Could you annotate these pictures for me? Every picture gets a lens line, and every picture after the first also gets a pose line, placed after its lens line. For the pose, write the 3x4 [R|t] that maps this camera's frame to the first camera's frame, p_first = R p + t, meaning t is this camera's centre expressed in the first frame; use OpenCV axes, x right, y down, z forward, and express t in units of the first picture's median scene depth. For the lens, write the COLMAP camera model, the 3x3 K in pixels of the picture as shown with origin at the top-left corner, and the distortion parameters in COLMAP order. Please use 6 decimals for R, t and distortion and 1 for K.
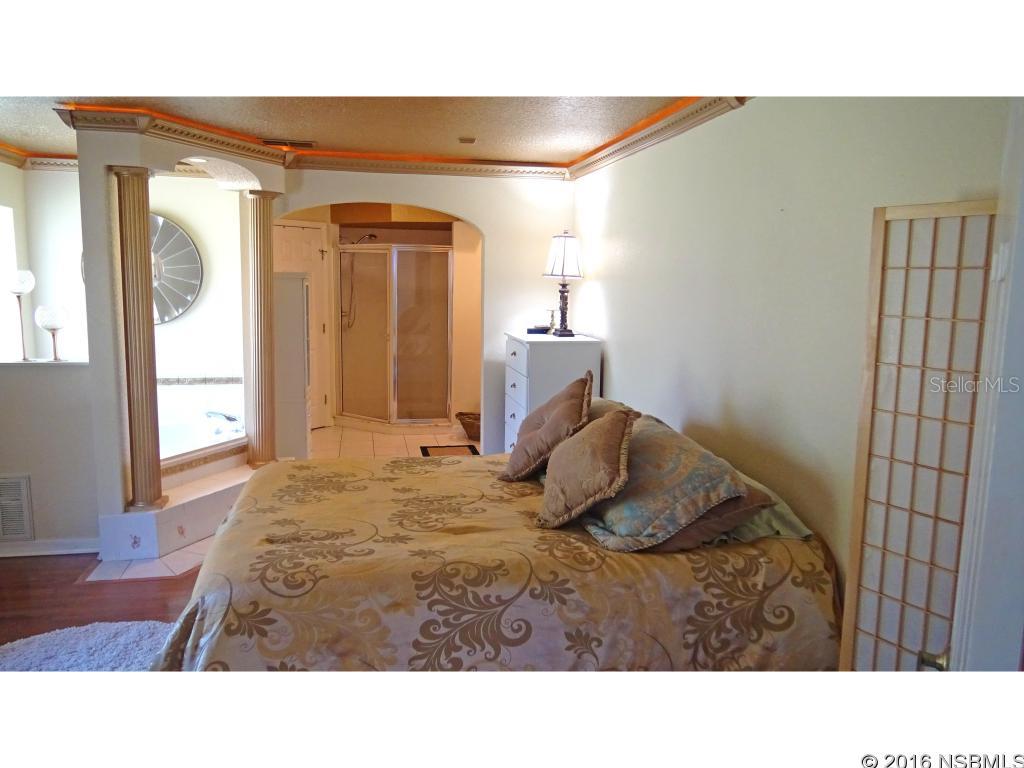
lens RADIAL K [[755.5, 0, 513.4], [0, 755.5, 381.4], [0, 0, 1]] dist [-0.007547, -0.002908]
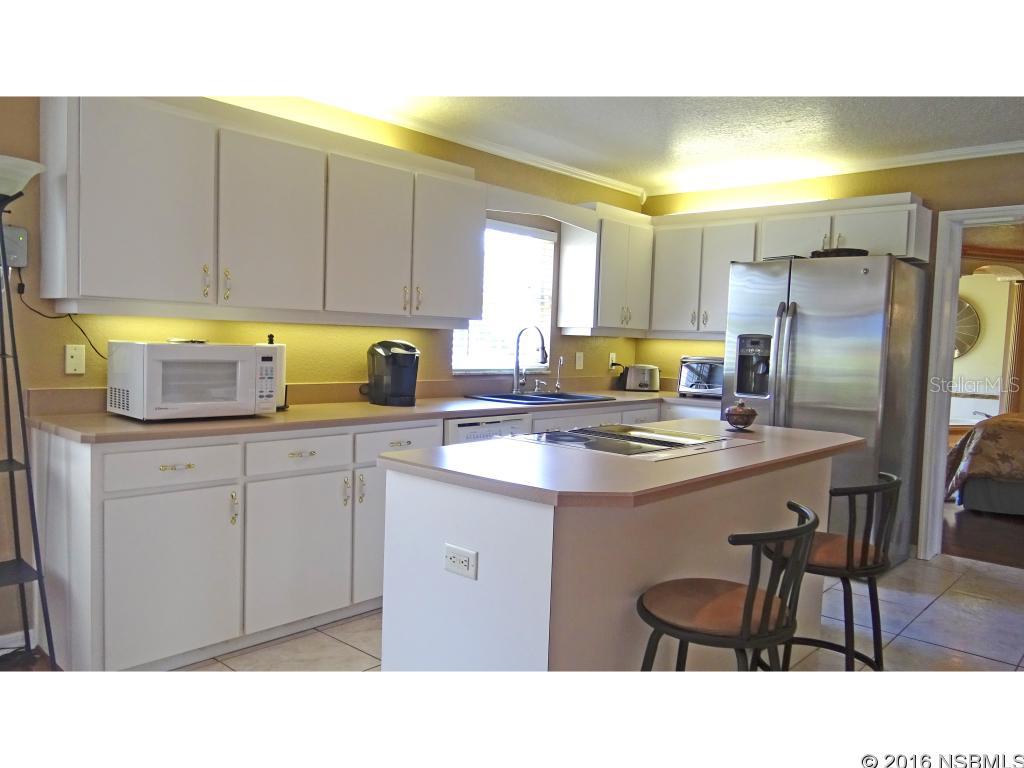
lens RADIAL K [[755.5, 0, 513.6], [0, 755.5, 388.5], [0, 0, 1]] dist [-0.007547, -0.002908]
pose [[0.599818, 0.056417, -0.798145, 0.351714], [-0.141296, 0.989303, -0.036256, 0.218494], [0.787562, 0.134522, 0.601373, -0.918845]]
